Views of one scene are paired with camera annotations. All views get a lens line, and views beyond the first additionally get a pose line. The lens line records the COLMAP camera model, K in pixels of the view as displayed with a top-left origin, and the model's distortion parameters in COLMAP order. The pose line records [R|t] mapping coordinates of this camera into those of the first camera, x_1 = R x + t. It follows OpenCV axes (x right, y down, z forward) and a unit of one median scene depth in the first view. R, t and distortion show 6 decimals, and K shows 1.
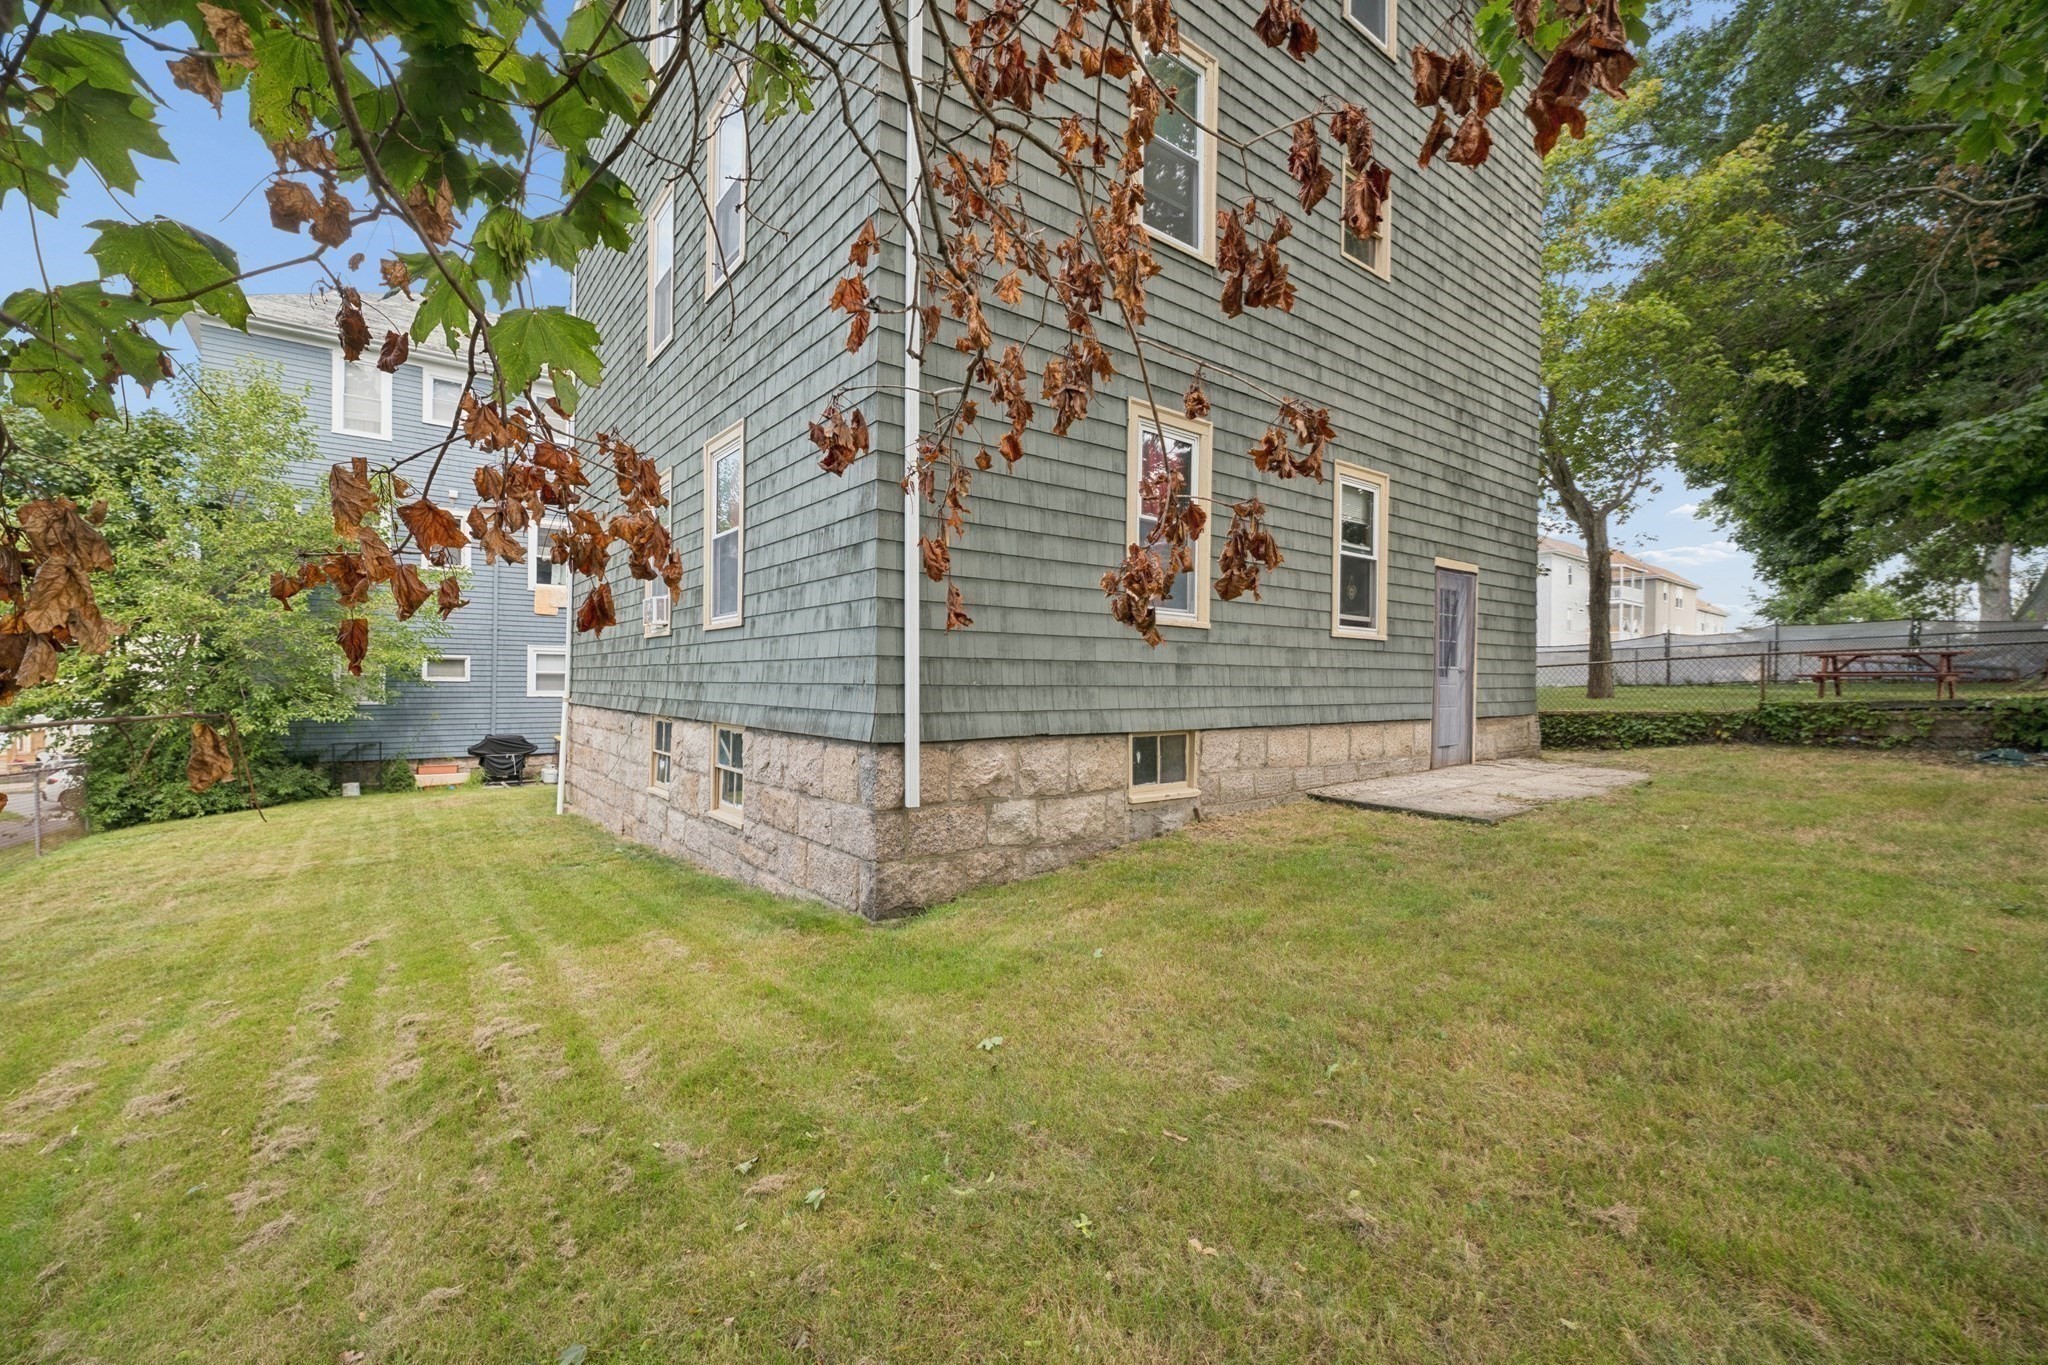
lens RADIAL K [[840.2, 0, 1017.7], [0, 840.2, 685.2], [0, 0, 1]] dist [-0.002559, 0.000038]
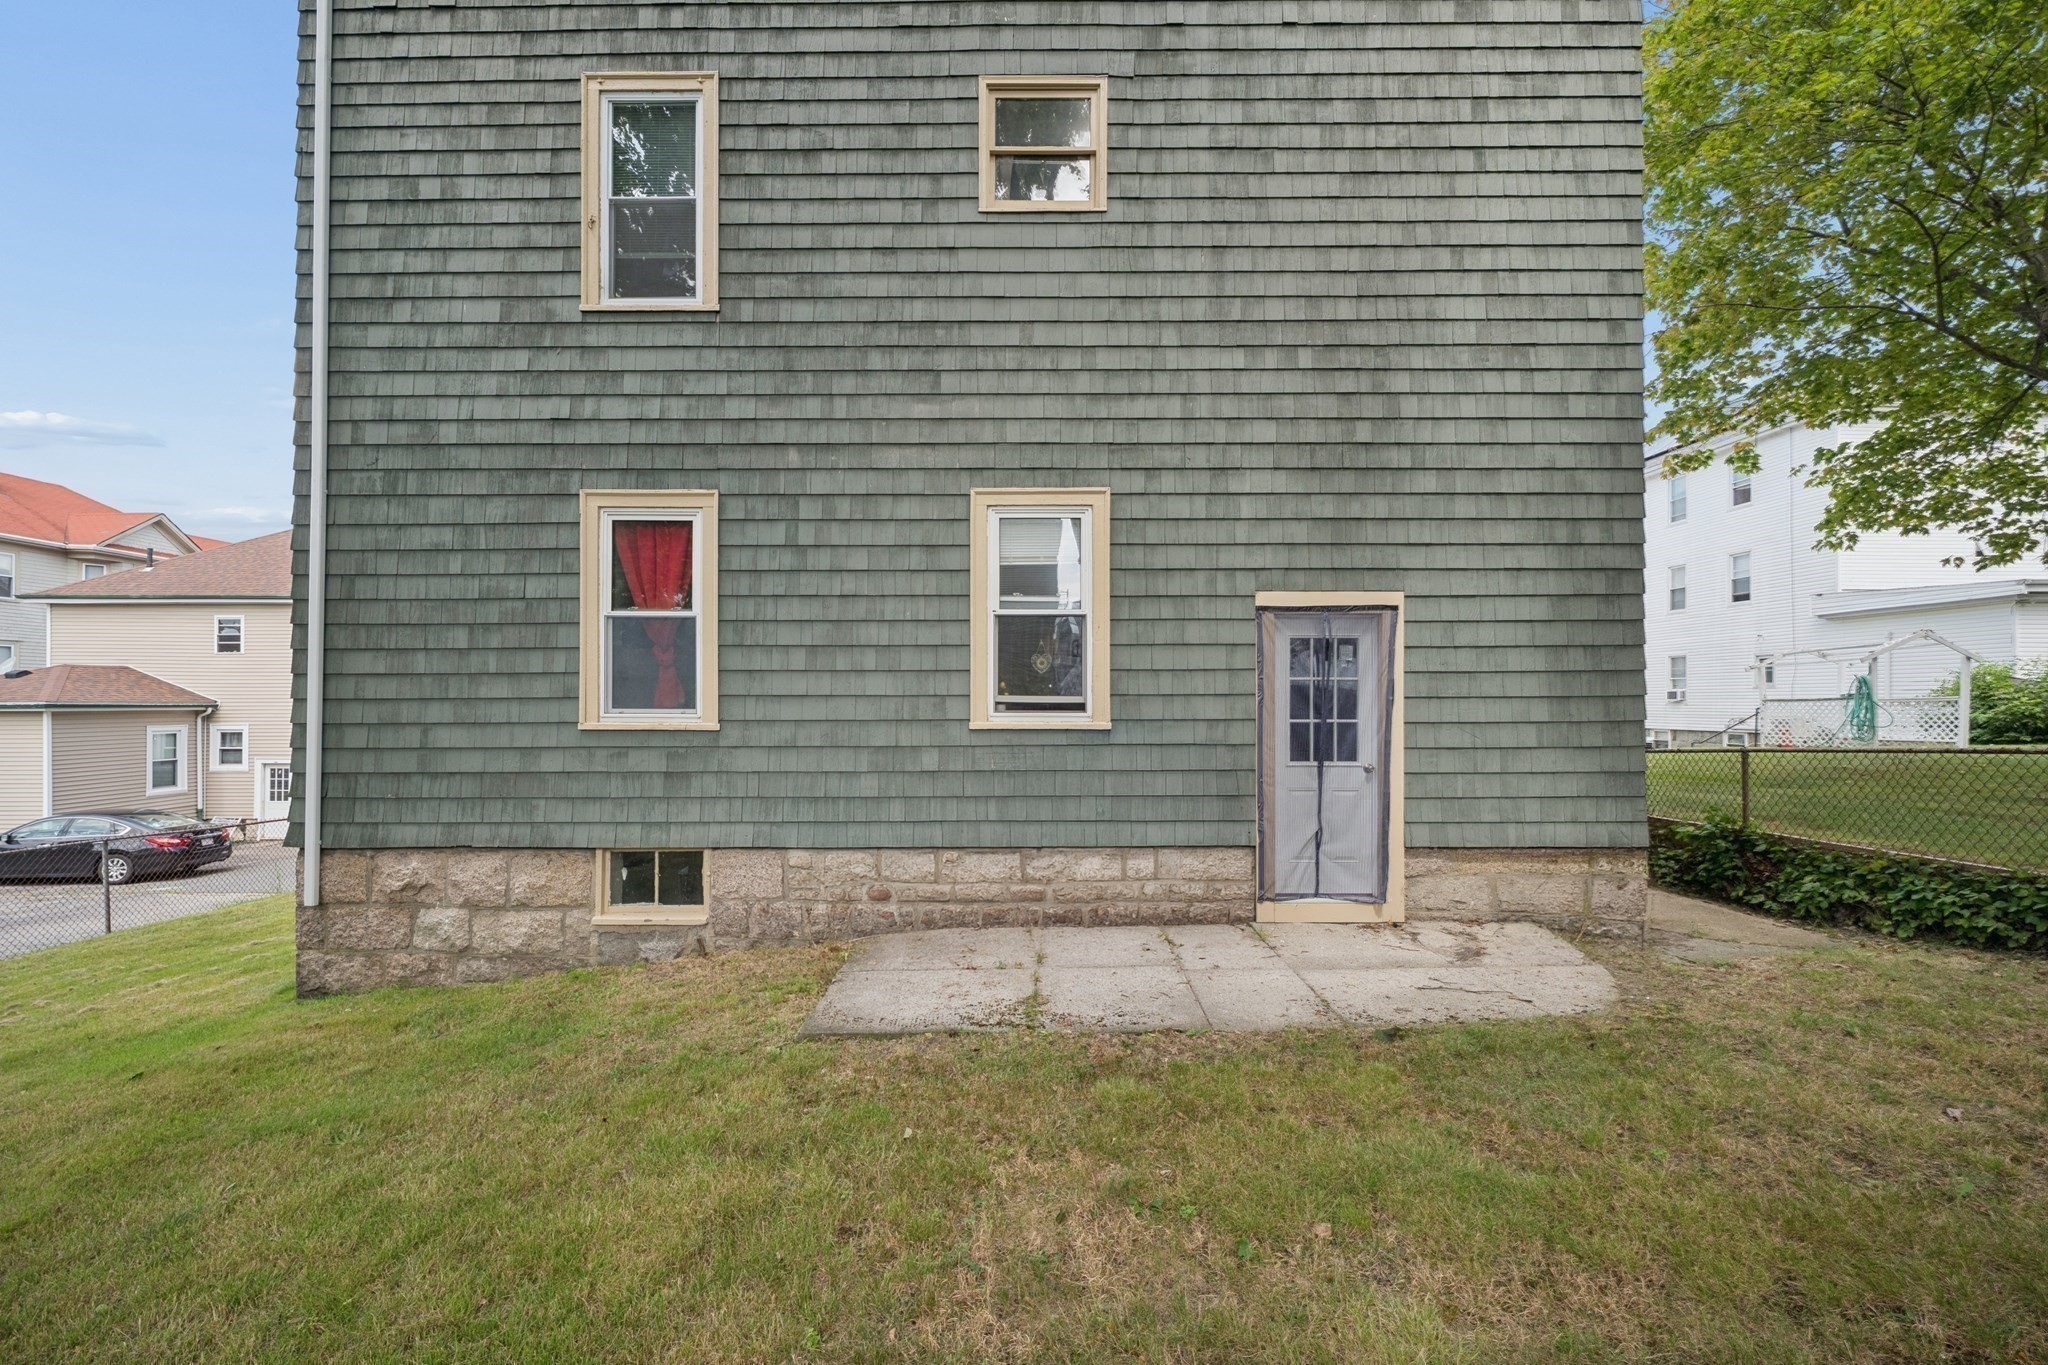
lens RADIAL K [[840.2, 0, 1027.6], [0, 840.2, 696.7], [0, 0, 1]] dist [-0.002559, 0.000038]
pose [[0.783470, -0.015630, -0.621233, 1.080923], [0.005842, 0.999825, -0.017787, -0.090670], [0.621402, 0.010306, 0.783424, 0.563024]]
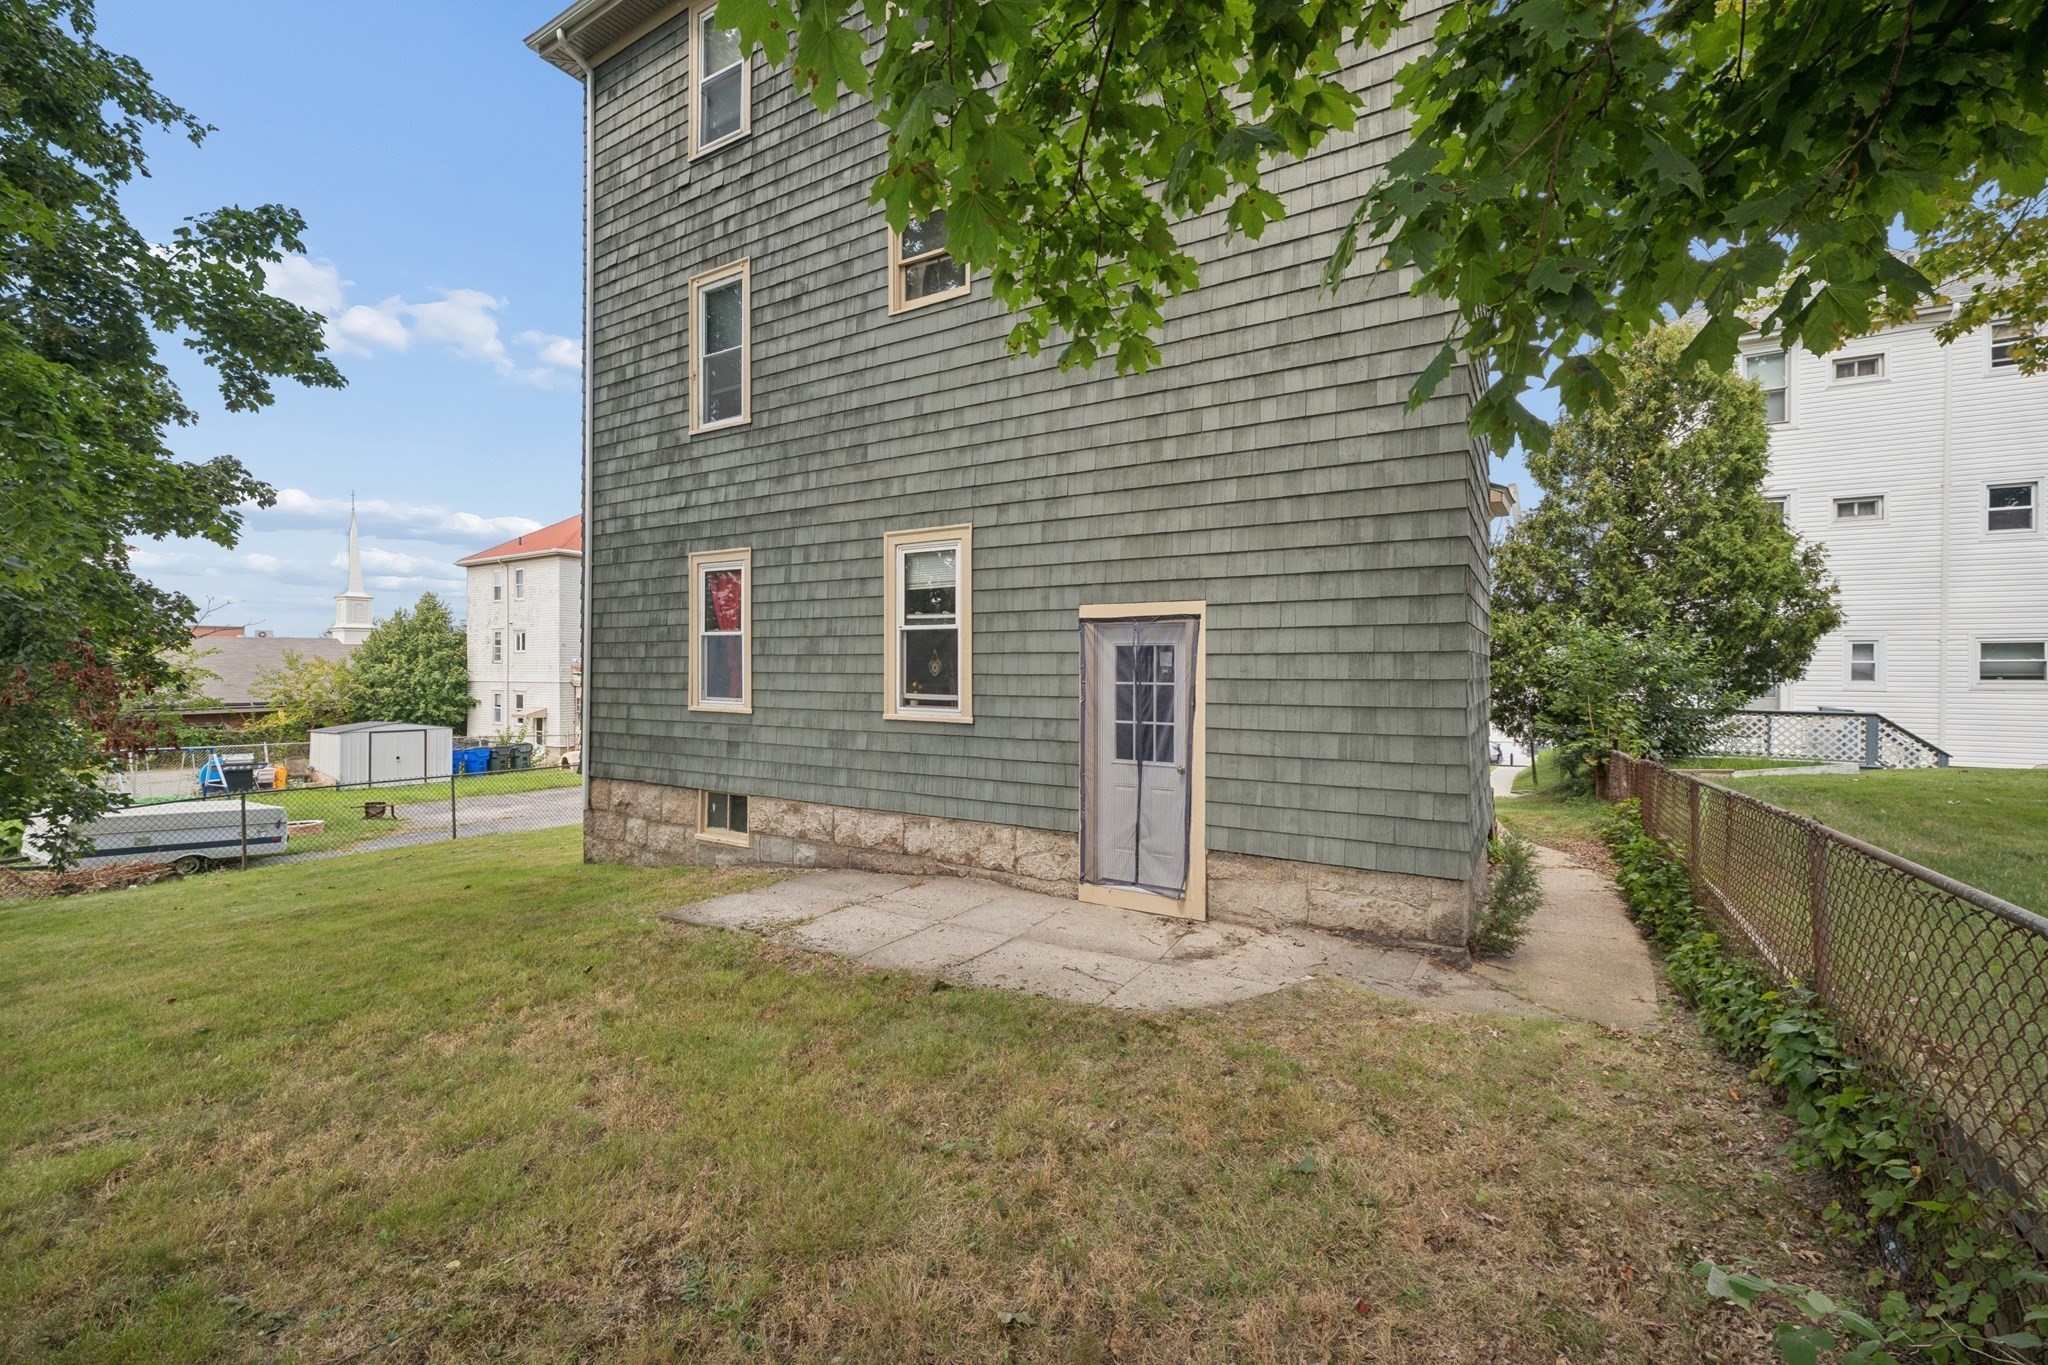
lens RADIAL K [[840.2, 0, 1030.9], [0, 840.2, 666.6], [0, 0, 1]] dist [-0.002559, 0.000038]
pose [[0.353835, -0.008888, -0.935266, 1.642460], [-0.003729, 0.999933, -0.010913, -0.133989], [0.935301, 0.007349, 0.353778, 1.015501]]
